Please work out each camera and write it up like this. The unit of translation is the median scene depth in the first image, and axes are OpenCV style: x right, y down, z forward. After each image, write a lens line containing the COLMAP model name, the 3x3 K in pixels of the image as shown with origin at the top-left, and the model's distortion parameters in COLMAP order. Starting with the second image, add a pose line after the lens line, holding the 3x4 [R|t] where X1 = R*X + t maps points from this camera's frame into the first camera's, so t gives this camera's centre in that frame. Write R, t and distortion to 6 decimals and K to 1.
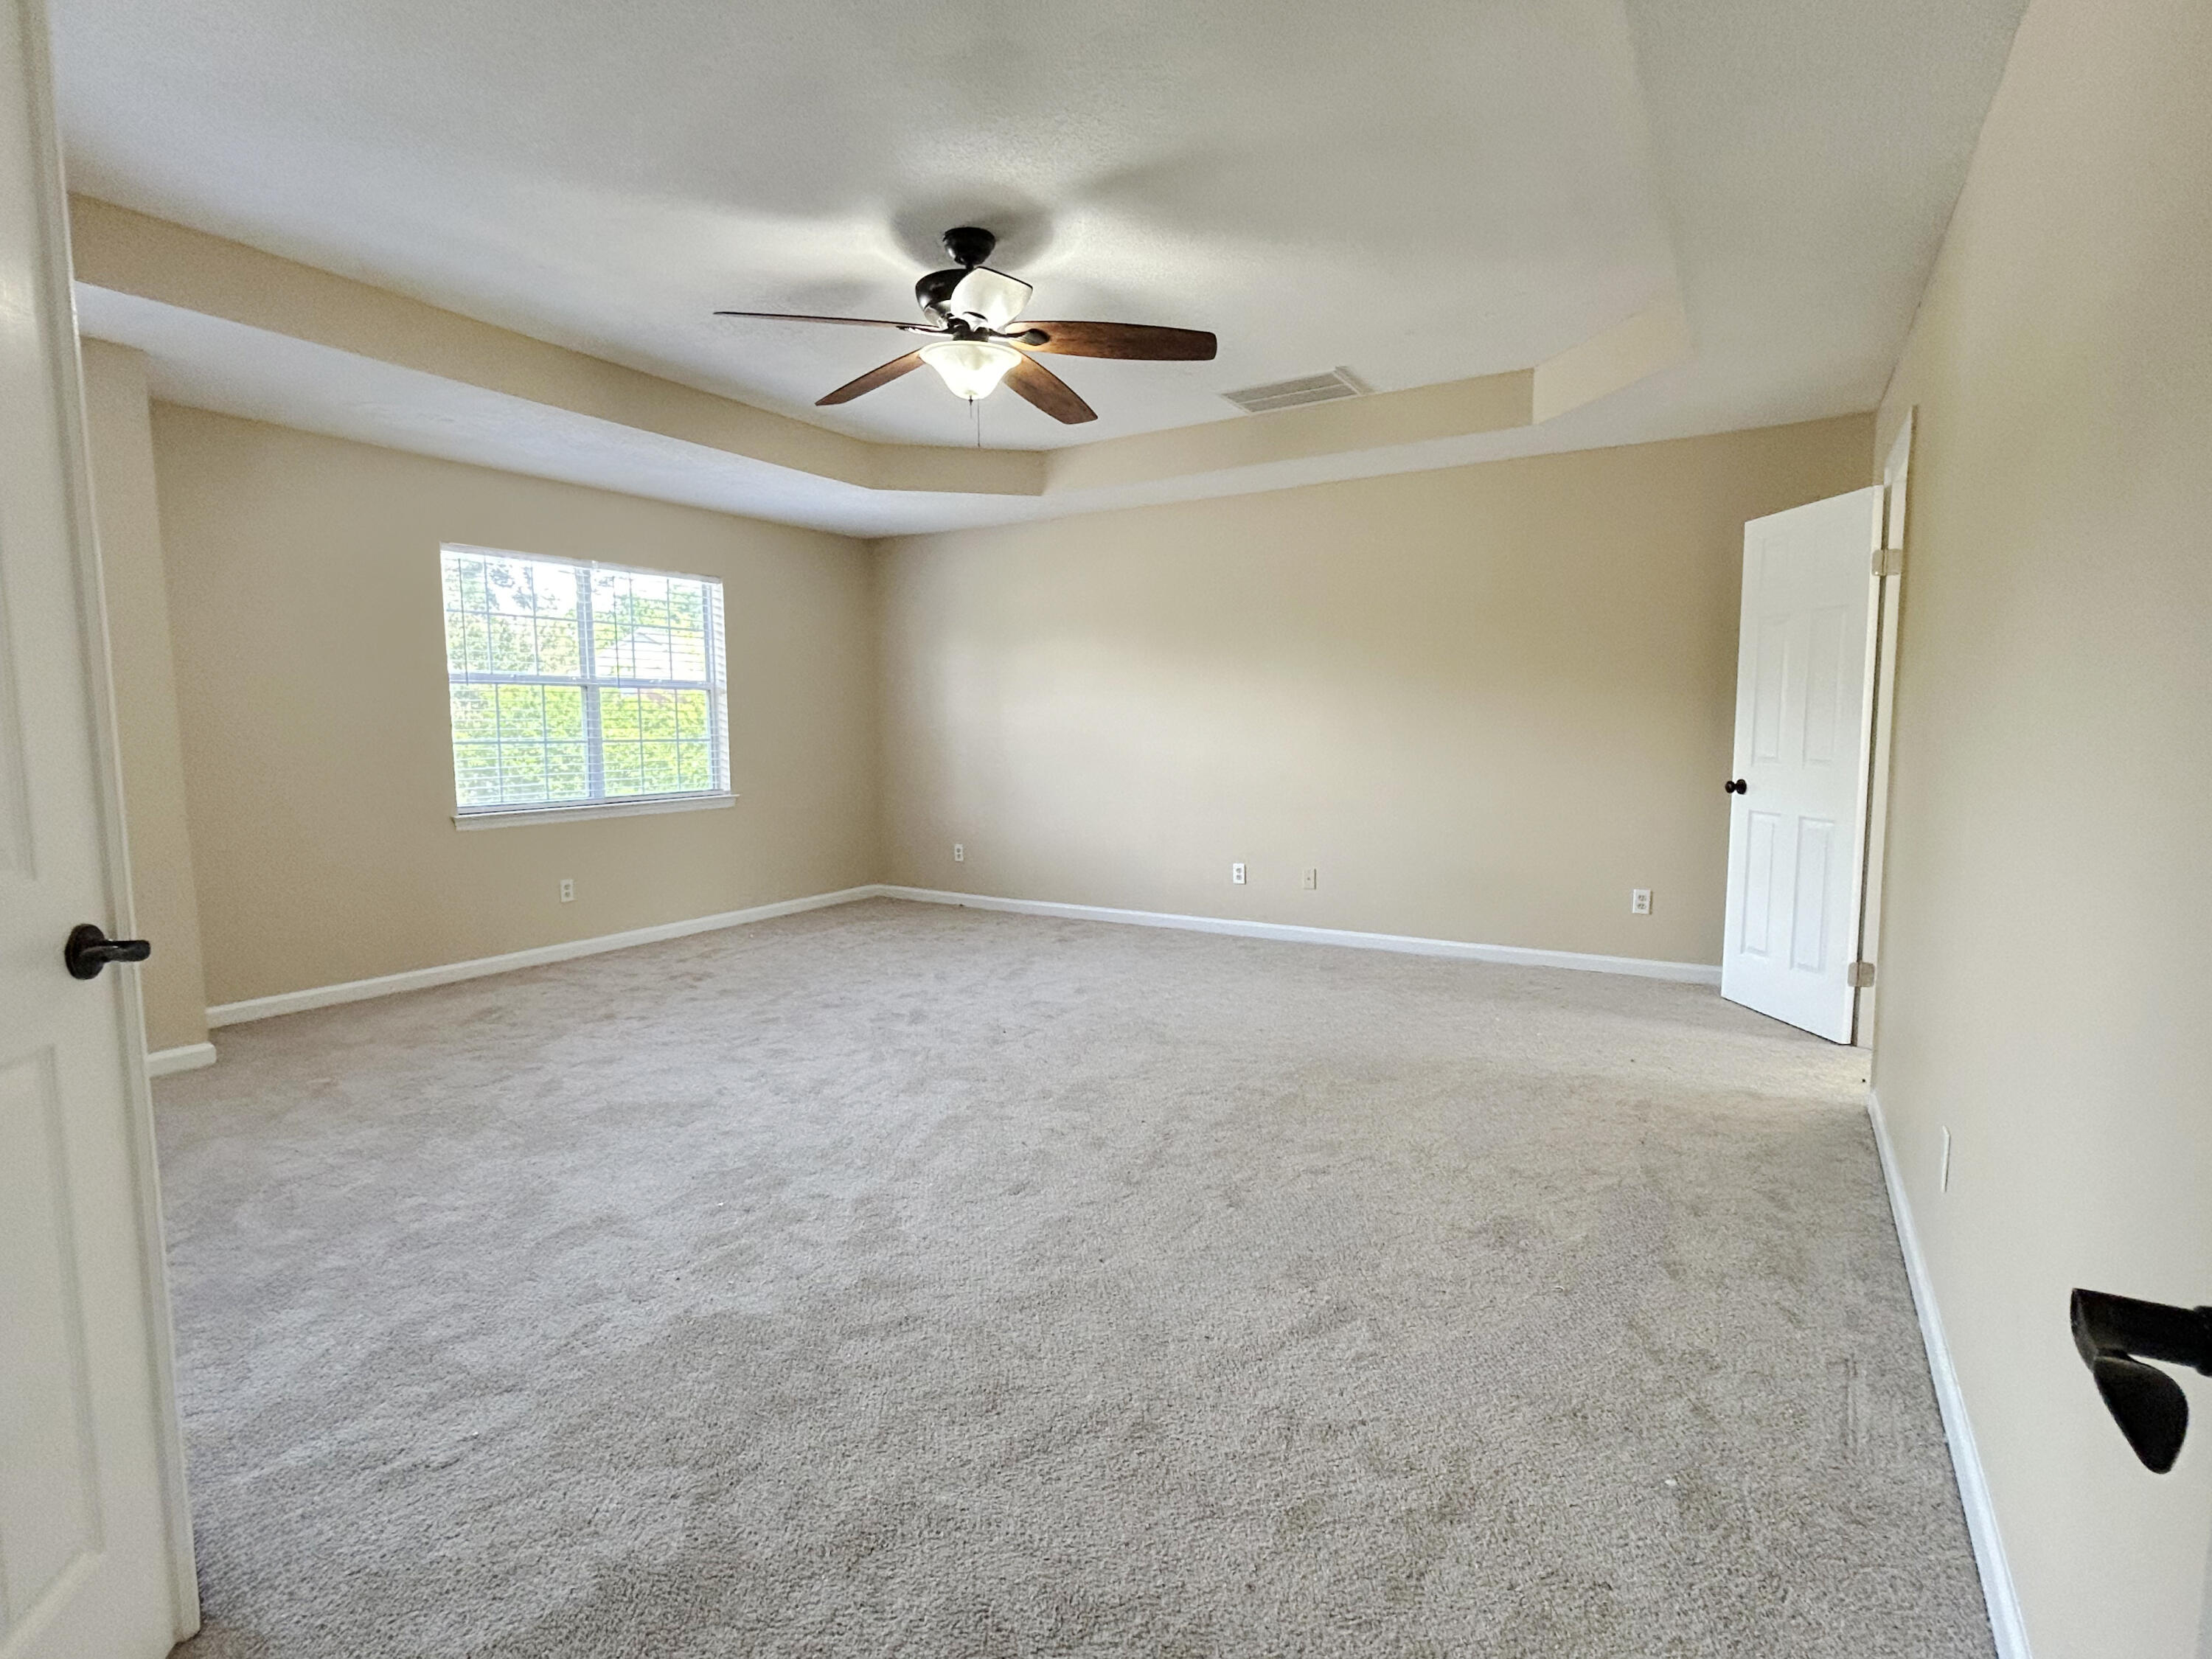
lens RADIAL K [[1075.1, 0, 1106.0], [0, 1075.1, 829.5], [0, 0, 1]] dist [-0.001410, -0.000118]
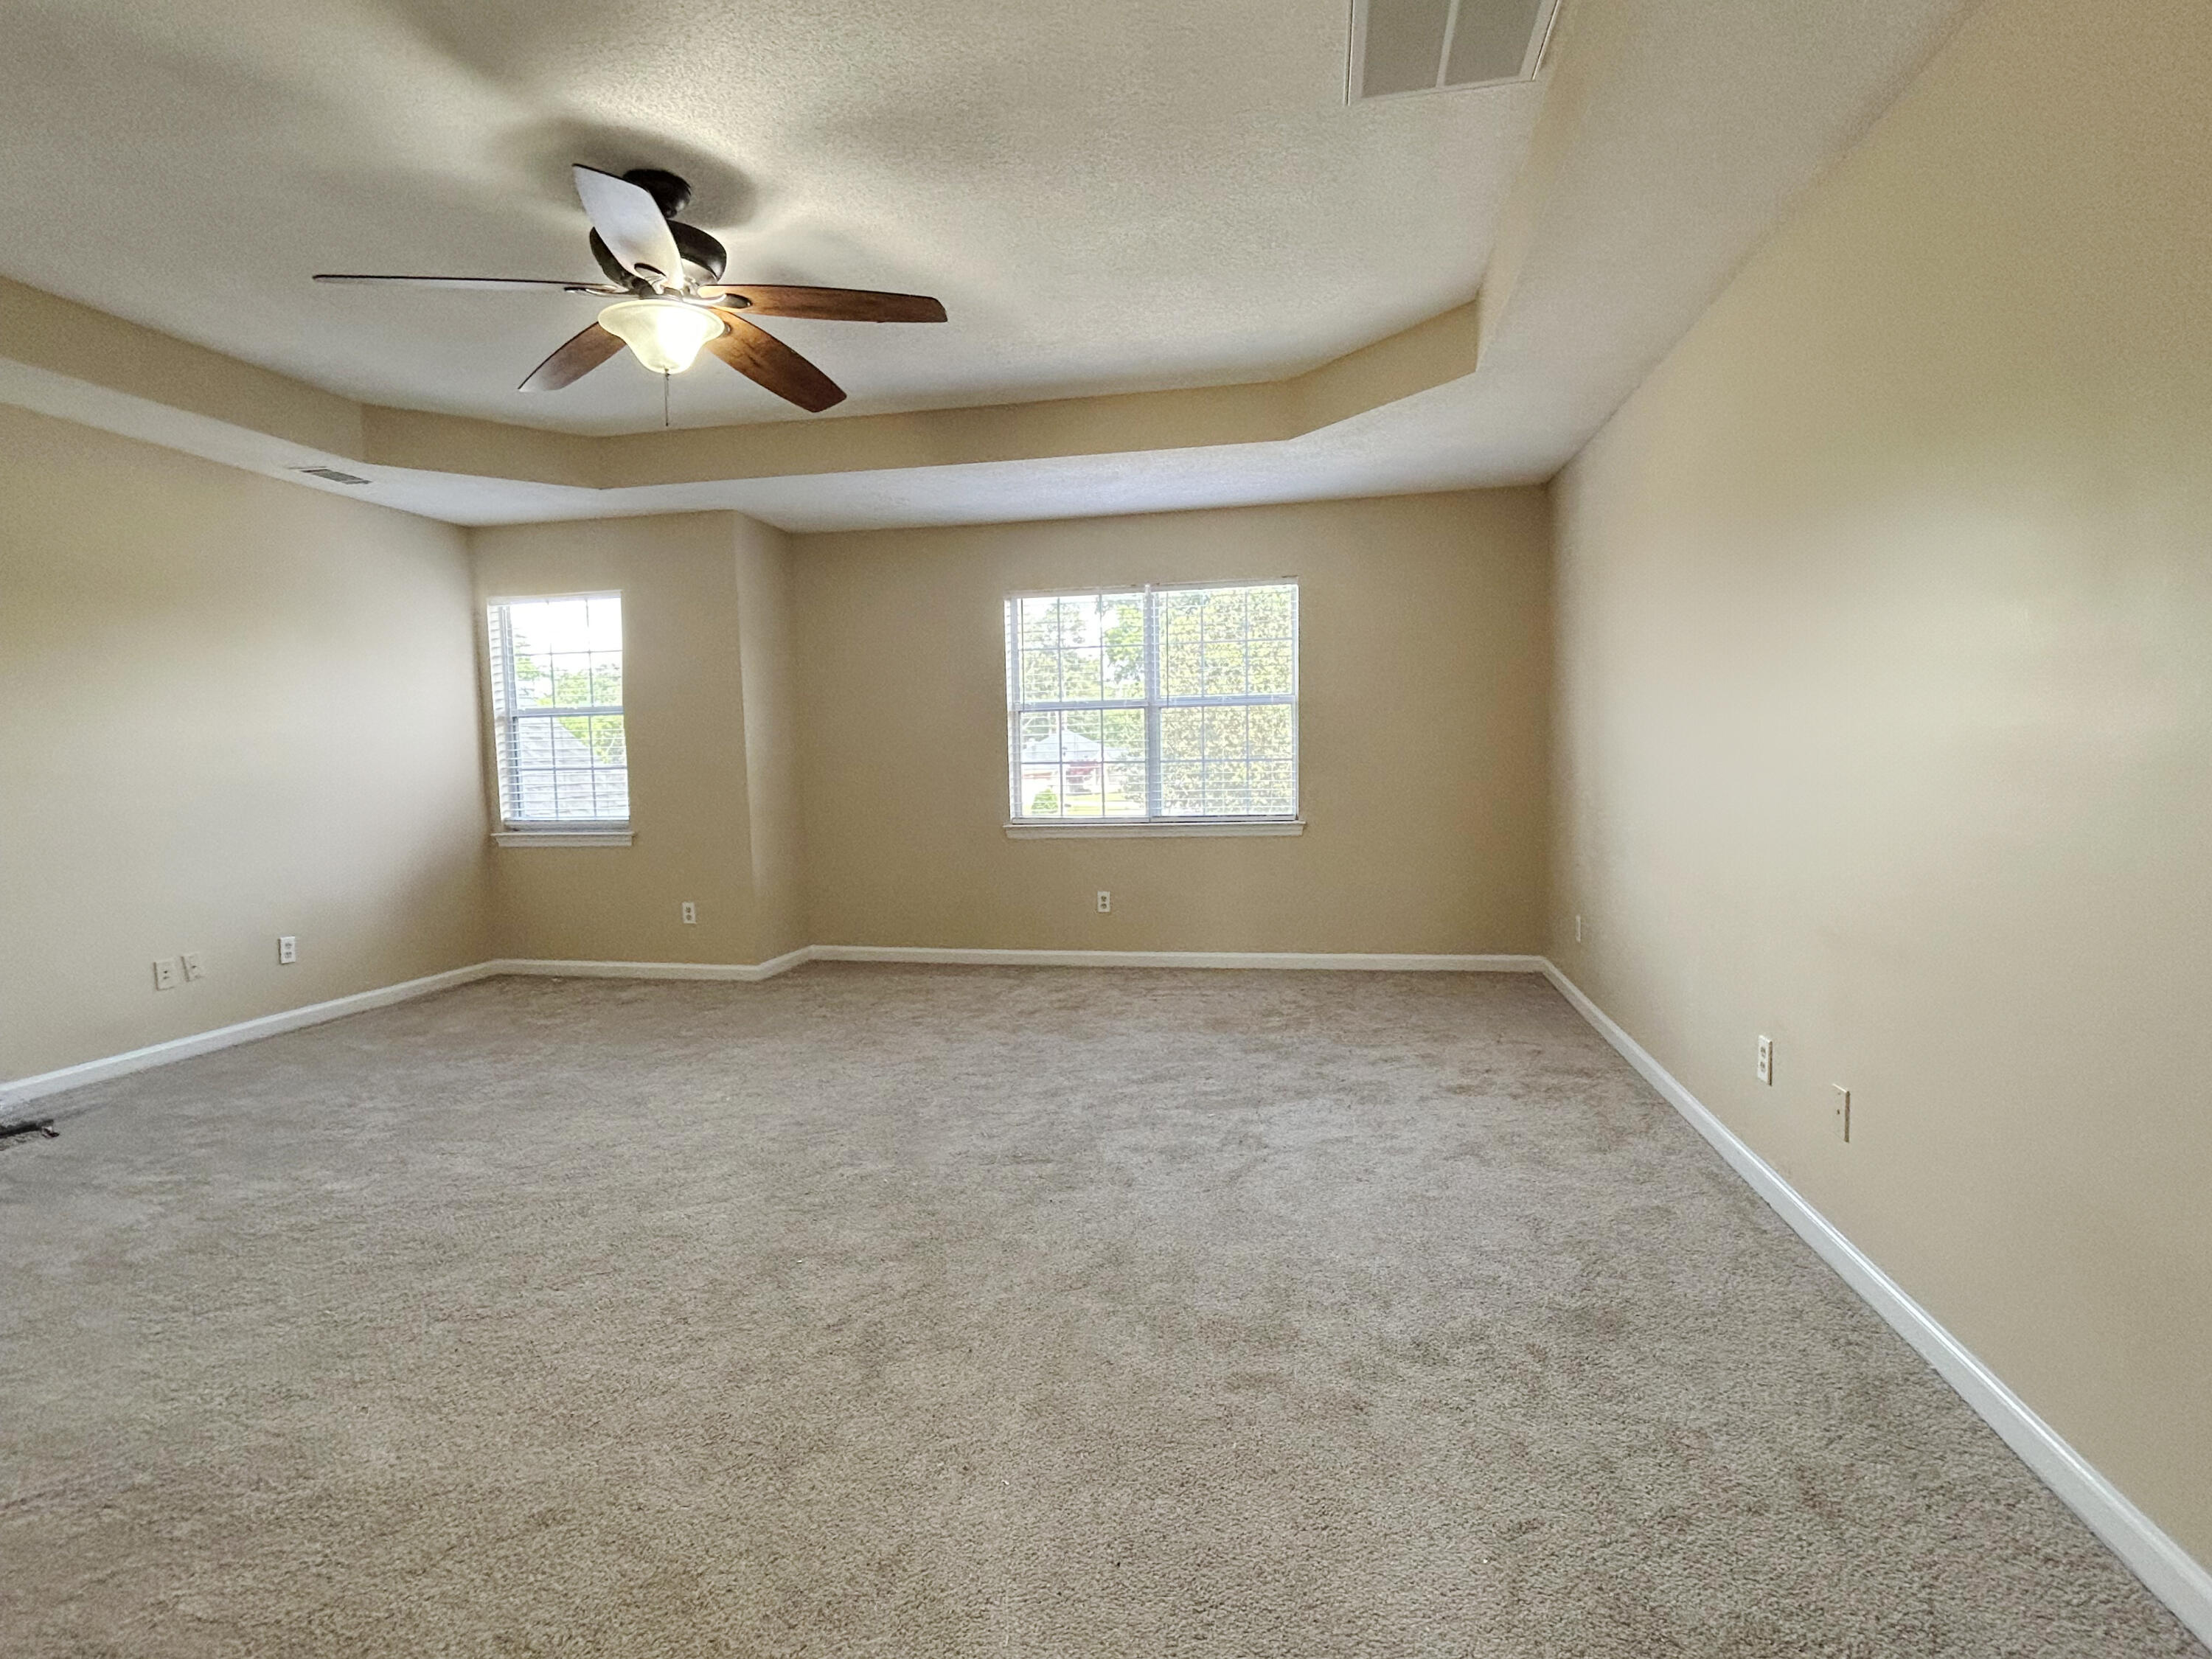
lens RADIAL K [[1025.6, 0, 1106.0], [0, 1025.6, 829.5], [0, 0, 1]] dist [-0.000534, -0.000021]
pose [[0.378430, 0.065880, -0.923283, 0.434179], [-0.063181, 0.996976, 0.045242, -0.060345], [0.923471, 0.041213, 0.381448, 0.603348]]
